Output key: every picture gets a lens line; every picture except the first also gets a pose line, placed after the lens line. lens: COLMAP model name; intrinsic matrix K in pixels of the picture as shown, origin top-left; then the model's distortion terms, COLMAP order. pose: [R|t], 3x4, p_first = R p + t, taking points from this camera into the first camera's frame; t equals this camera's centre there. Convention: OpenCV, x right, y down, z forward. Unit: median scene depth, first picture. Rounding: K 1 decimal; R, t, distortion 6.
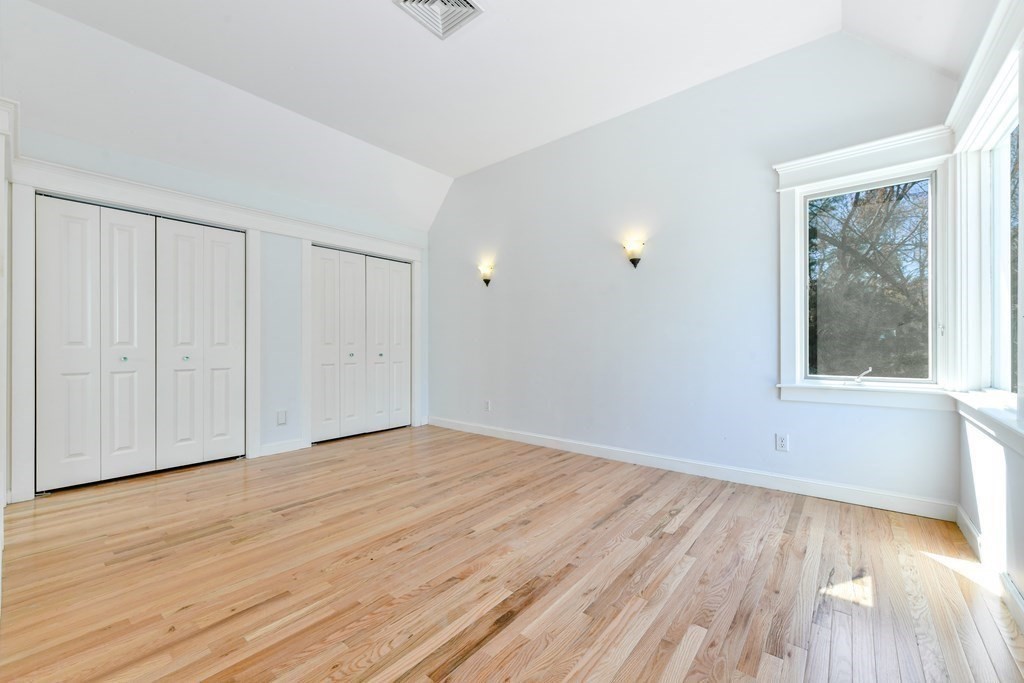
lens RADIAL K [[409.5, 0, 512.3], [0, 409.5, 342.7], [0, 0, 1]] dist [0.003196, 0.000095]
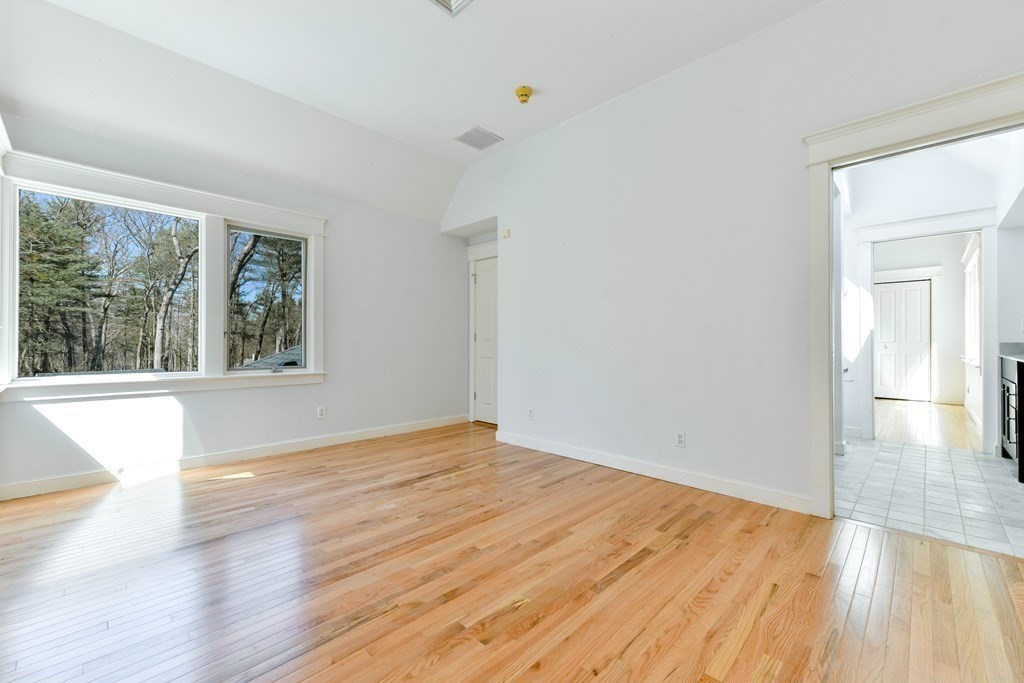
lens RADIAL K [[409.5, 0, 508.3], [0, 409.5, 341.3], [0, 0, 1]] dist [0.003196, 0.000095]
pose [[-0.995564, 0.002166, 0.094066, -0.429092], [0.001738, 0.999988, -0.004636, 0.006101], [-0.094075, -0.004451, -0.995555, 2.042495]]
